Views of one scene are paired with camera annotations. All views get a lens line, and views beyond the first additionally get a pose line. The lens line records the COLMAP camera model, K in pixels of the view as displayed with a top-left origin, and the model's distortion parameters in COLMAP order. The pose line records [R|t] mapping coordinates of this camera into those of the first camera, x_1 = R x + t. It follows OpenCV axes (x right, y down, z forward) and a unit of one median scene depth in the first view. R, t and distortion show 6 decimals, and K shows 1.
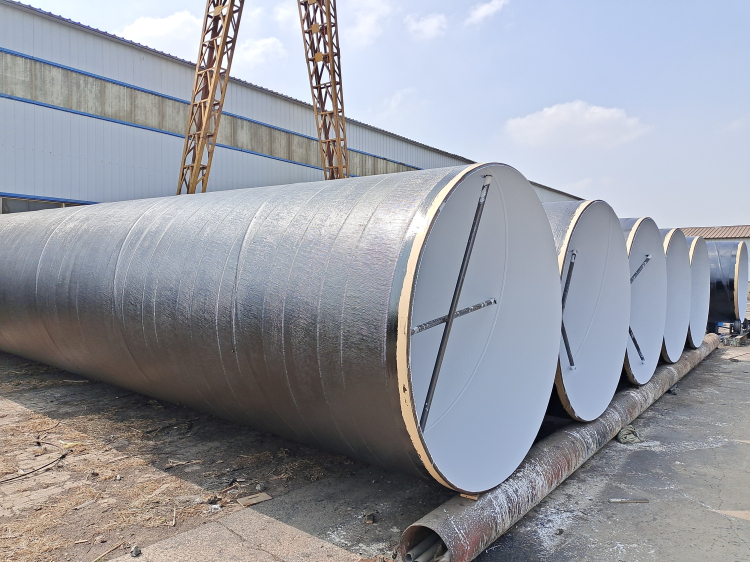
lens RADIAL K [[541.6, 0, 372.8], [0, 541.6, 279.7], [0, 0, 1]] dist [0.055706, -0.063082]
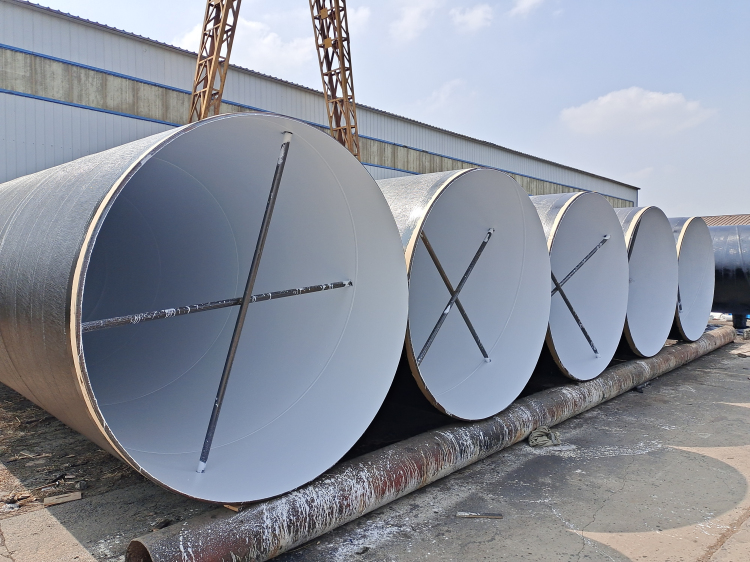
lens RADIAL K [[541.6, 0, 373.1], [0, 541.6, 280.4], [0, 0, 1]] dist [0.055706, -0.063082]
pose [[0.995220, -0.002660, -0.097618, 0.107692], [0.003997, 0.999901, 0.013507, 0.007351], [0.097572, -0.013832, 0.995132, 0.040001]]
